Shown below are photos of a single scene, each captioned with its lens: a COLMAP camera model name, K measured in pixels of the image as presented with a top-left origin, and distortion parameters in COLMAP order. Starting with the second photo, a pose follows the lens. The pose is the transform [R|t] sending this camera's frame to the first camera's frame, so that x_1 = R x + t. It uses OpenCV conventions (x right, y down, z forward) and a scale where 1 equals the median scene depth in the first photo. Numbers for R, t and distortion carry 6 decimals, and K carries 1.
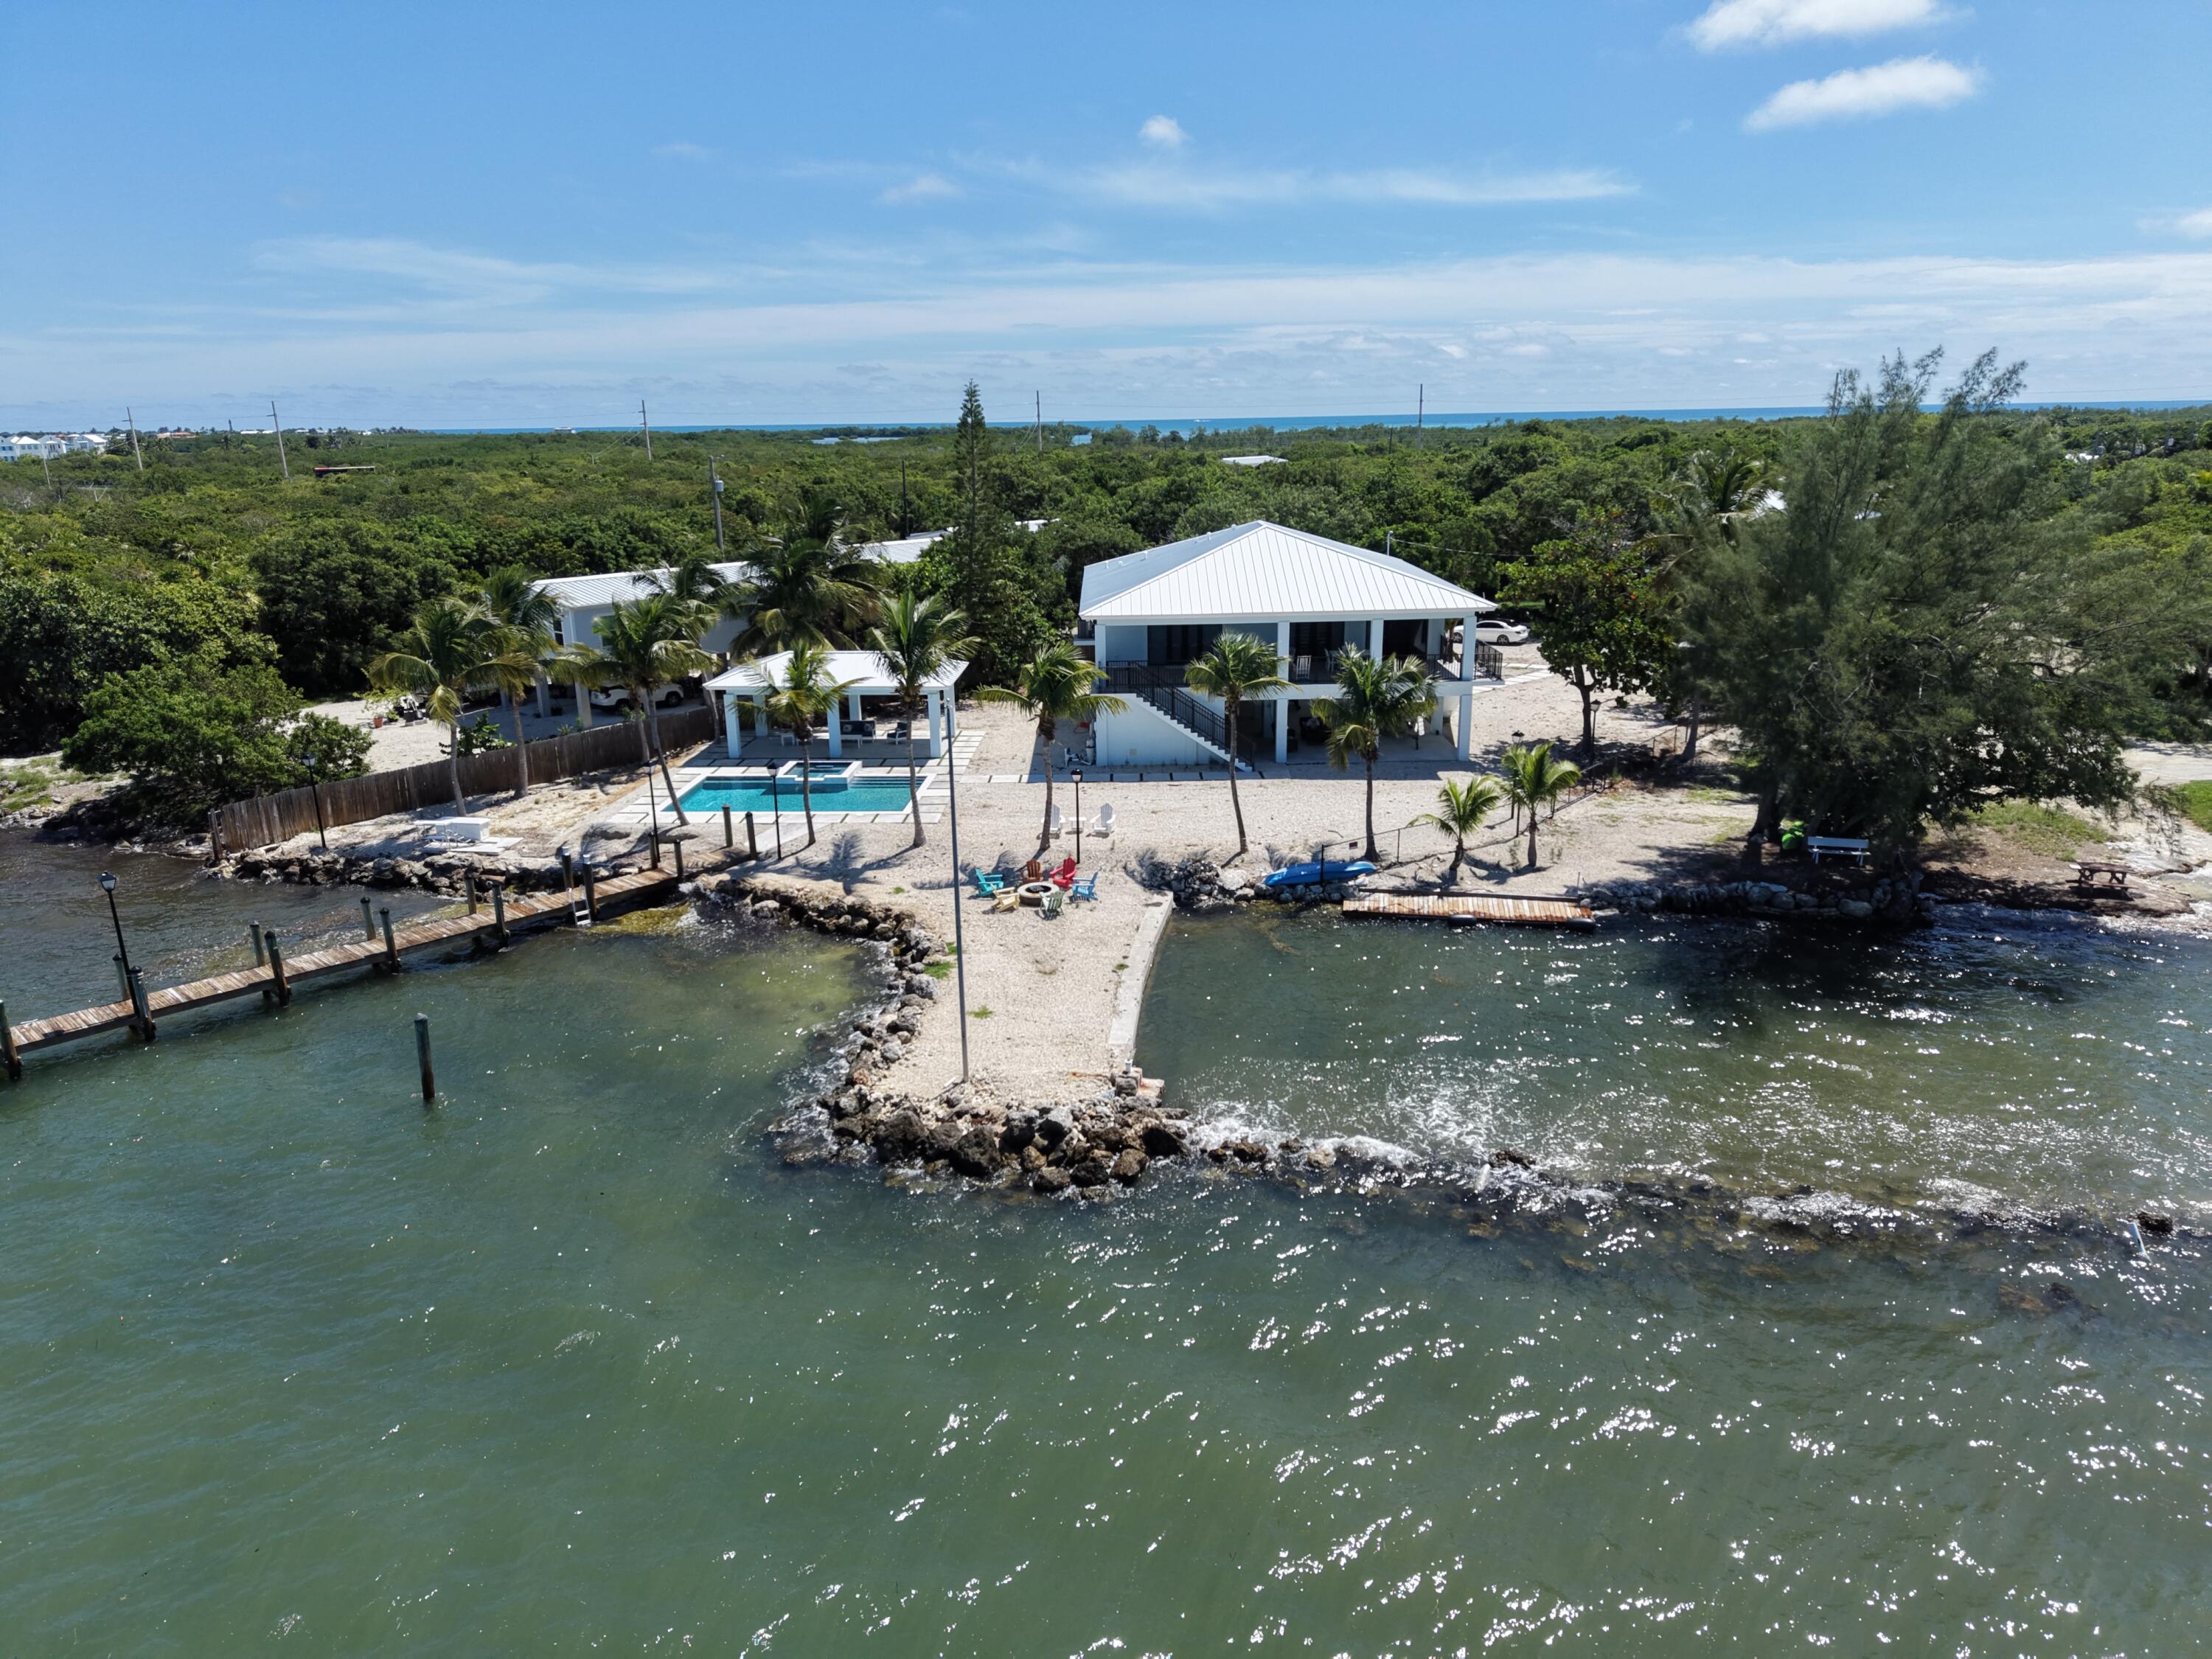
lens RADIAL K [[1473.3, 0, 1104.5], [0, 1473.3, 828.0], [0, 0, 1]] dist [0.039715, -0.039779]
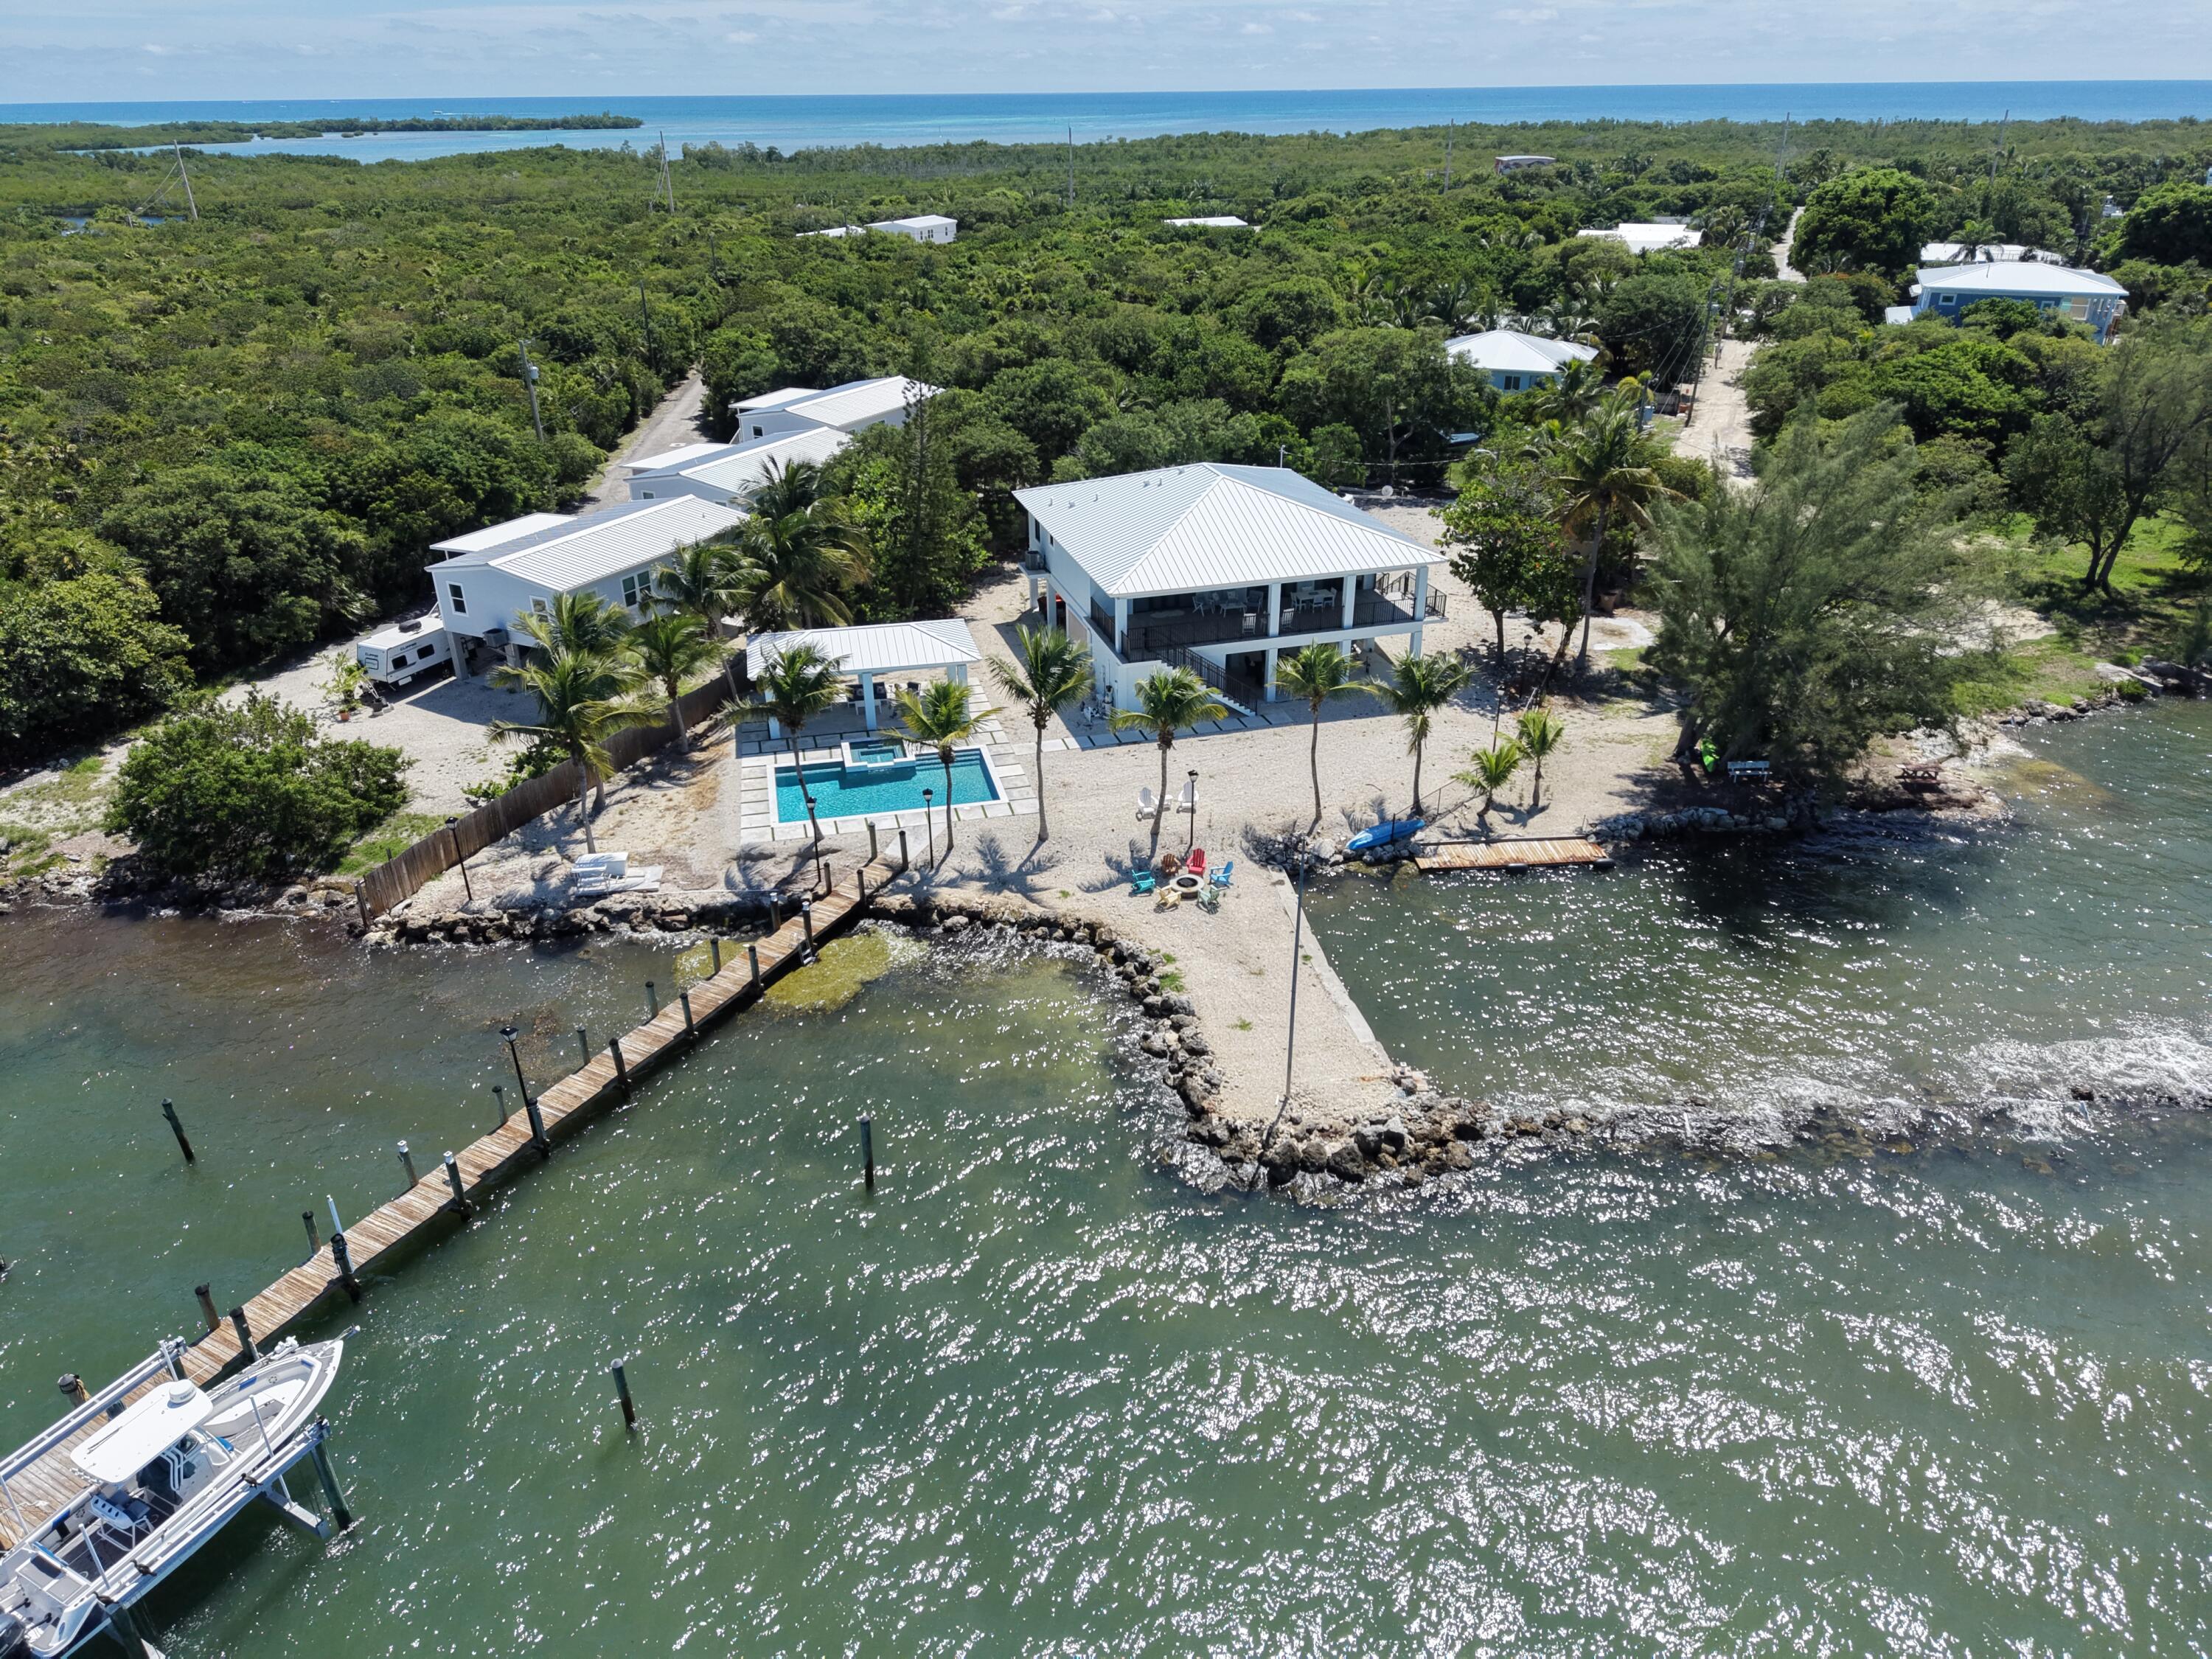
lens RADIAL K [[1470.5, 0, 1105.6], [0, 1470.5, 831.6], [0, 0, 1]] dist [0.042553, -0.044508]
pose [[0.961435, -0.117351, 0.248738, -0.367376], [0.068125, 0.977831, 0.198005, -0.219072], [-0.266460, -0.173424, 0.948116, -0.097222]]
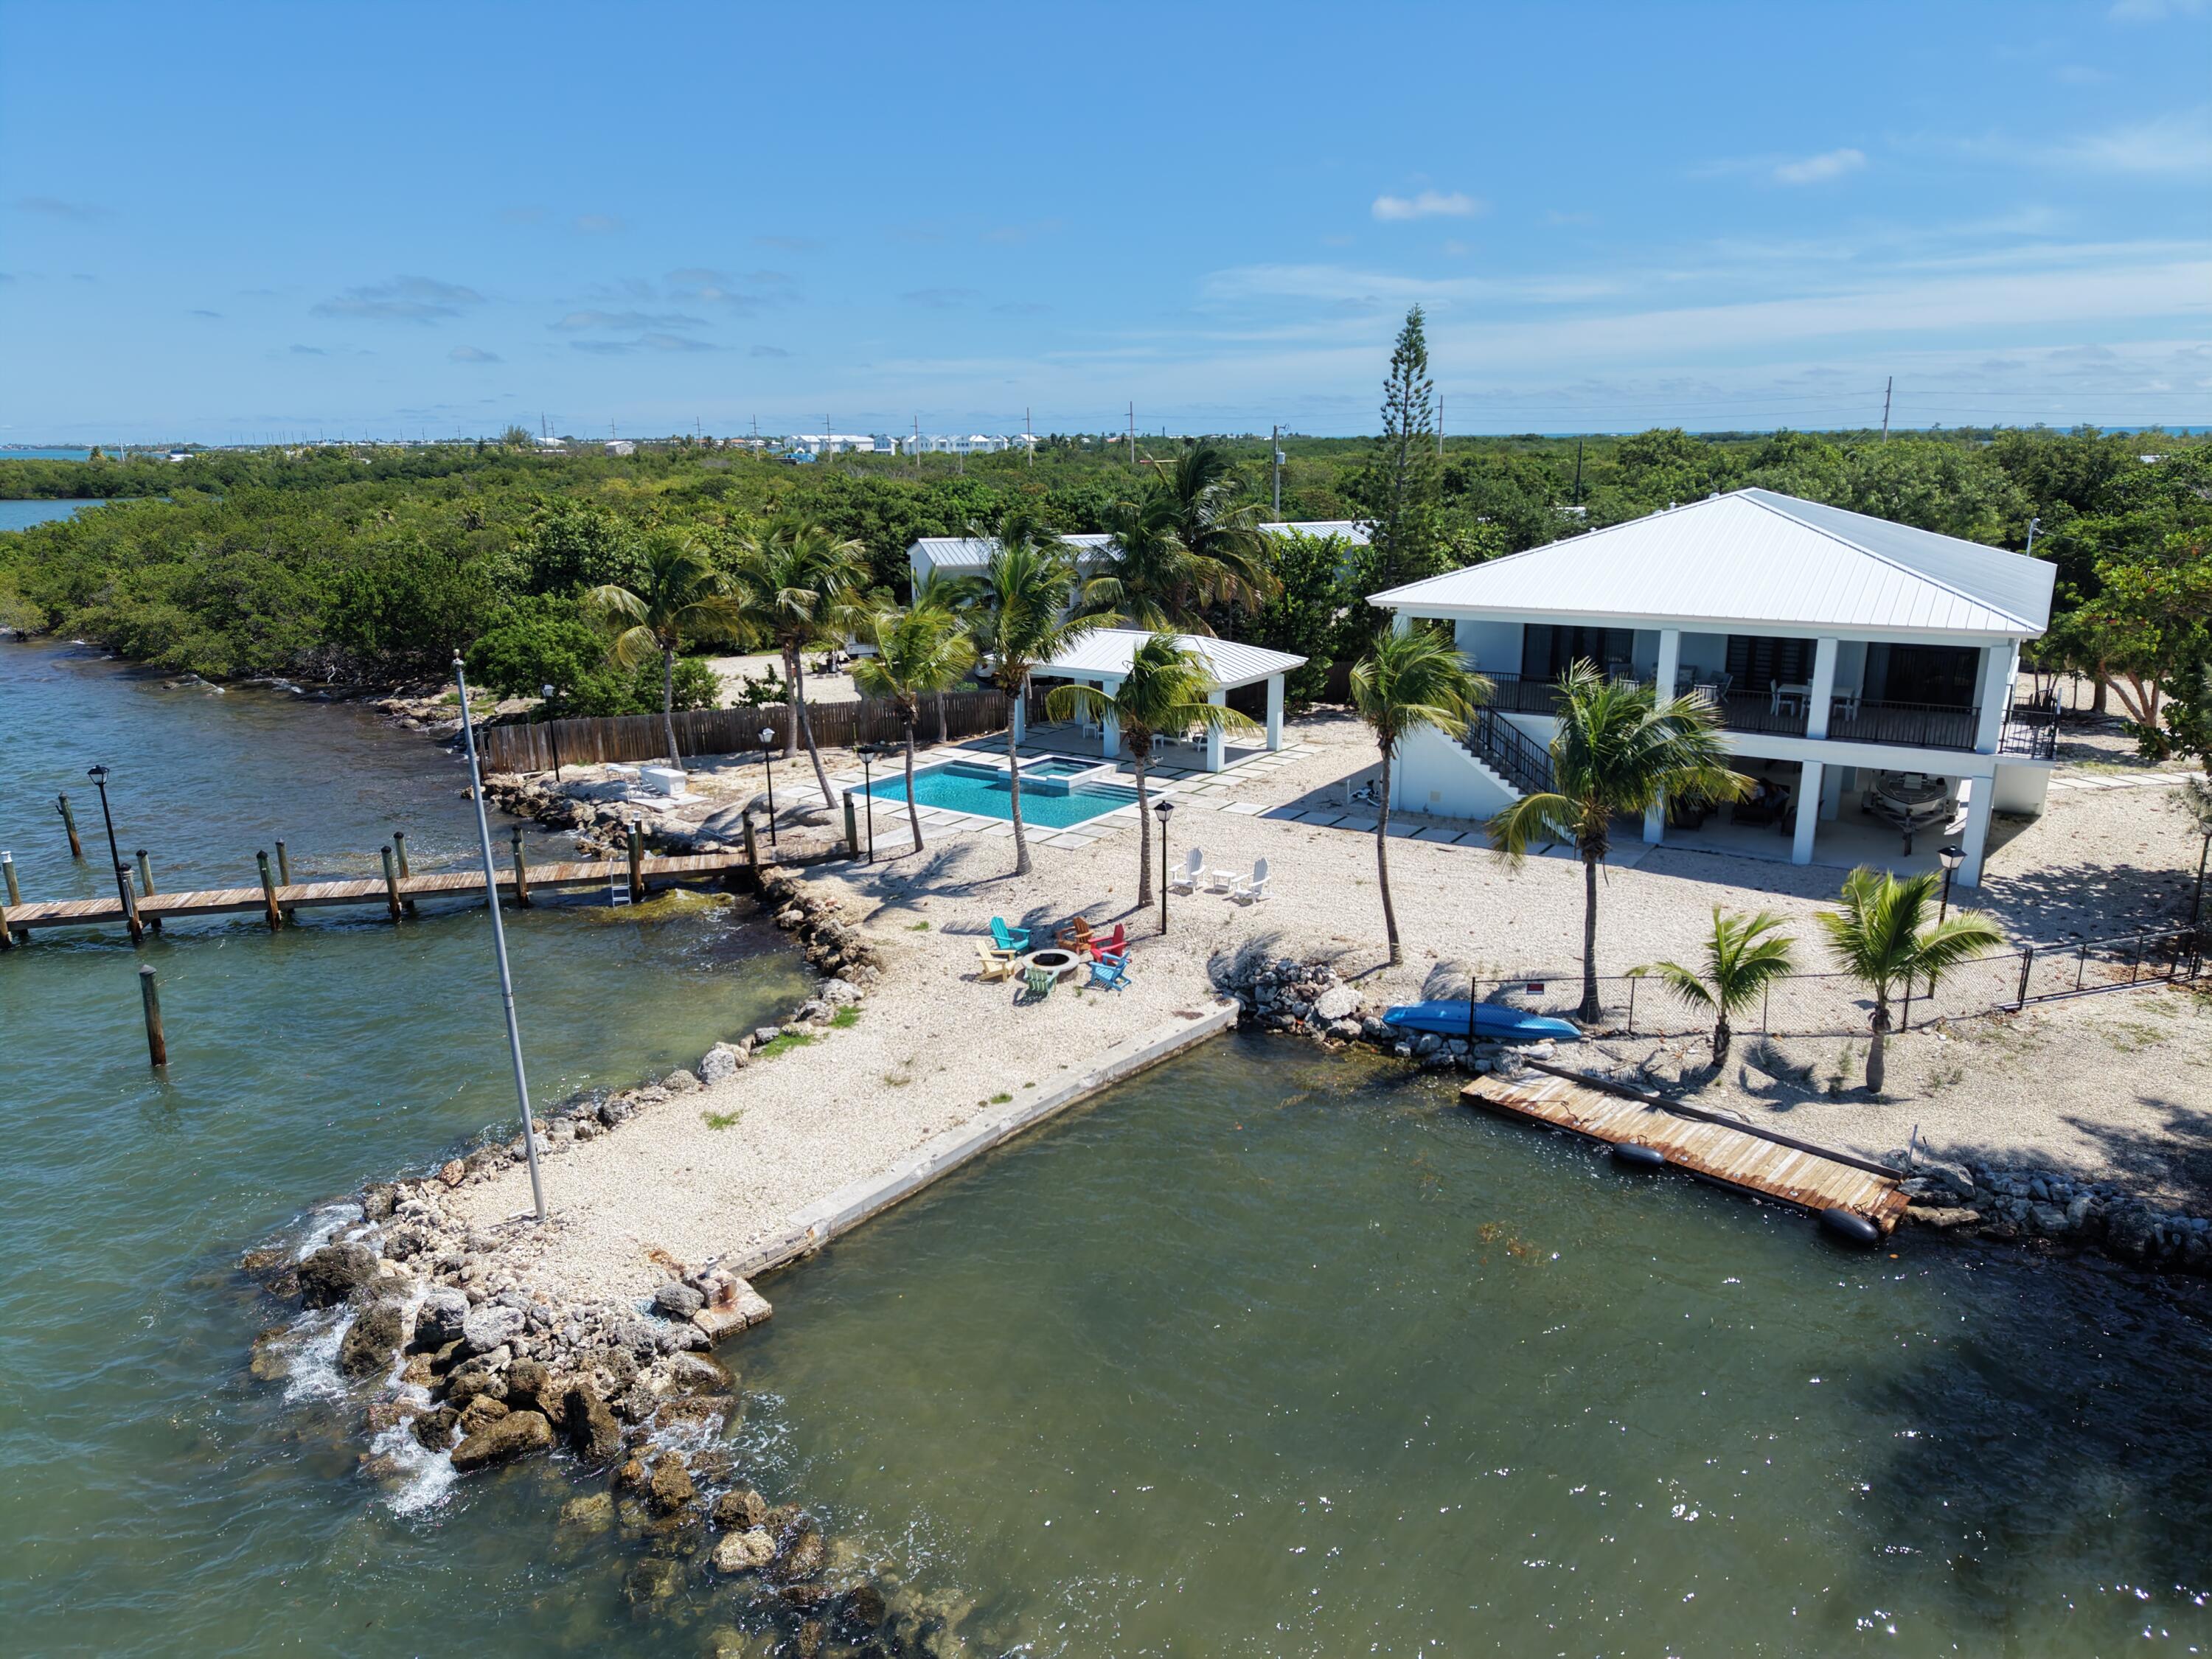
lens RADIAL K [[1466.4, 0, 1104.0], [0, 1466.4, 828.9], [0, 0, 1]] dist [0.070912, -0.088886]
pose [[0.844229, 0.144826, -0.516045, 0.307844], [-0.146861, 0.988459, 0.037148, -0.047487], [0.515469, 0.044426, 0.855756, 0.363436]]
